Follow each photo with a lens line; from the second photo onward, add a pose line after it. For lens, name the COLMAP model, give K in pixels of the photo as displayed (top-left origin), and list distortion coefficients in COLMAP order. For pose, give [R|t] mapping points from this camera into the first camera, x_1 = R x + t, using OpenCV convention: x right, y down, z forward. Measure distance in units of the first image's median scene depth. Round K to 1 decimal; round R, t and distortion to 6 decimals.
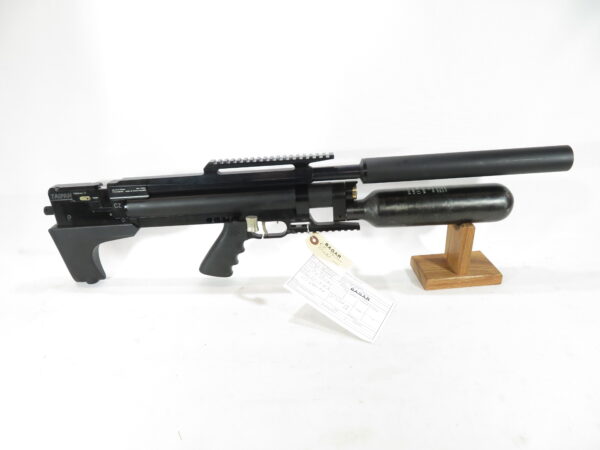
lens RADIAL K [[412.8, 0, 295.2], [0, 412.8, 227.3], [0, 0, 1]] dist [0.004412, -0.000042]
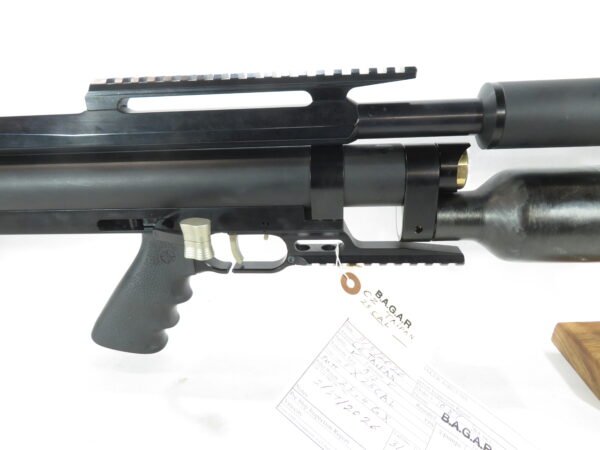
lens RADIAL K [[412.8, 0, 298.2], [0, 412.8, 222.7], [0, 0, 1]] dist [0.004412, -0.000042]
pose [[0.998711, 0.043463, -0.026231, 0.000989], [-0.044388, 0.998373, -0.035784, -0.013591], [0.024633, 0.036903, 0.999015, 0.588506]]
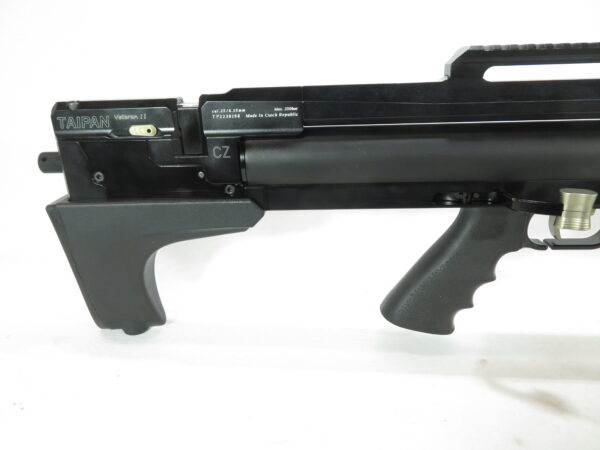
lens RADIAL K [[459.6, 0, 301.9], [0, 459.6, 223.0], [0, 0, 1]] dist [-0.030438, 0.006387]
pose [[0.999148, 0.040287, -0.009000, -0.342152], [-0.040453, 0.999000, -0.019047, 0.020737], [0.008224, 0.019395, 0.999778, 0.554812]]
